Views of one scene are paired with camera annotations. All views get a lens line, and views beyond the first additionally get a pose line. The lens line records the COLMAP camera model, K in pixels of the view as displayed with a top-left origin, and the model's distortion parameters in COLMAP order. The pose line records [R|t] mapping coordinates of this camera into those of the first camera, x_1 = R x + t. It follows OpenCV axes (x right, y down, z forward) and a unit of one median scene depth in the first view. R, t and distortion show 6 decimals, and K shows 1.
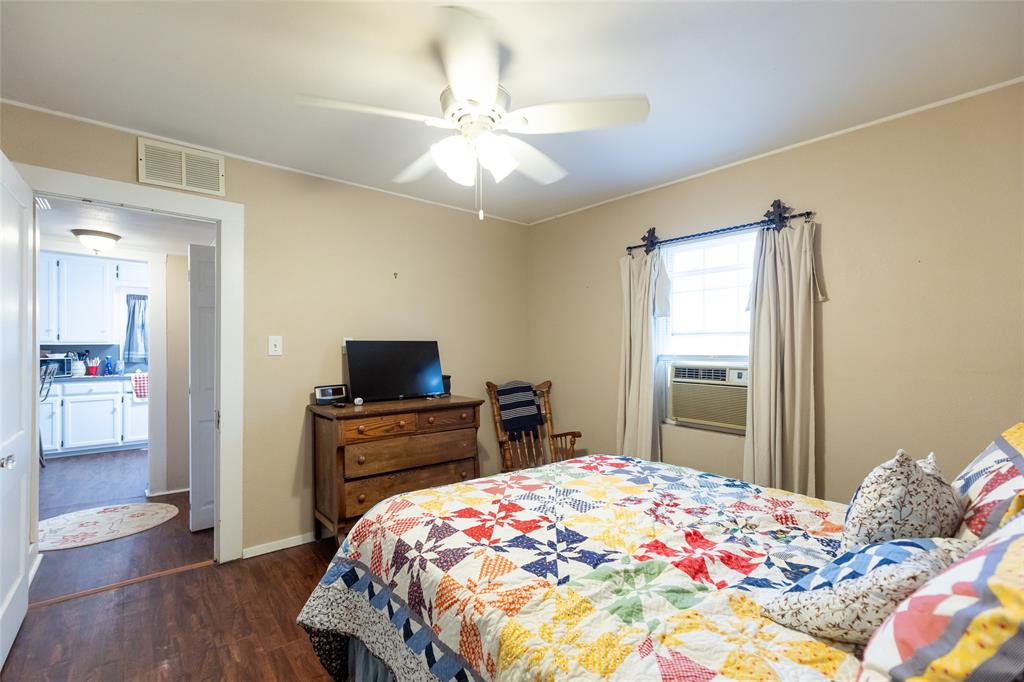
lens RADIAL K [[461.5, 0, 513.8], [0, 461.5, 342.9], [0, 0, 1]] dist [0.008881, -0.002436]
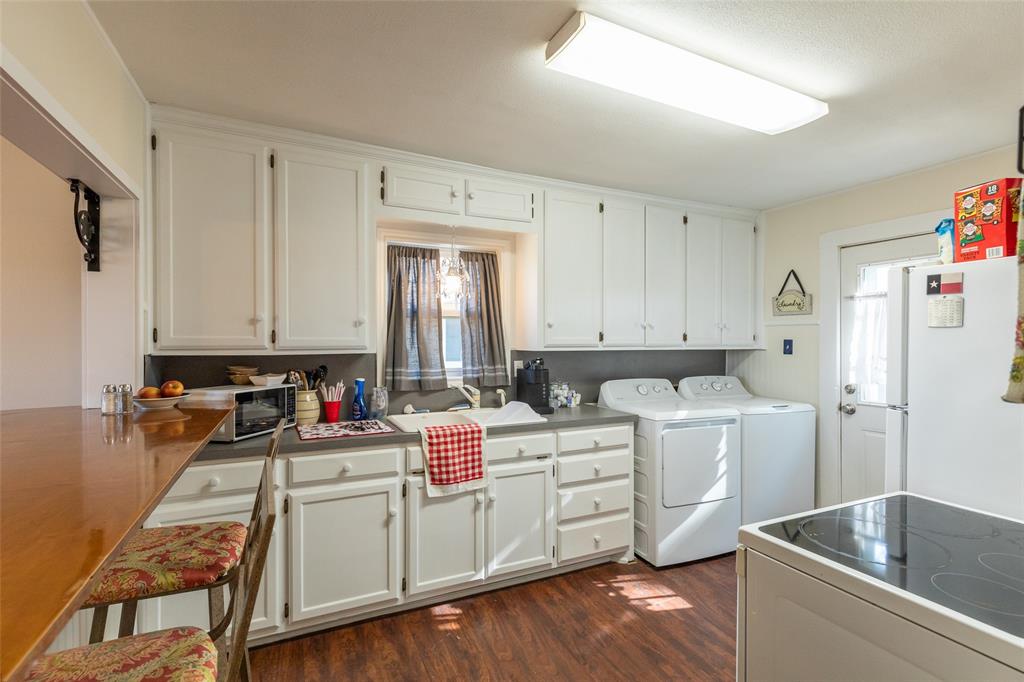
lens RADIAL K [[461.5, 0, 513.4], [0, 461.5, 341.4], [0, 0, 1]] dist [0.008881, -0.002436]
pose [[0.969604, -0.001292, -0.244676, -0.647877], [0.002580, 0.999984, 0.004944, -0.010259], [0.244665, -0.005425, 0.969592, 0.627588]]
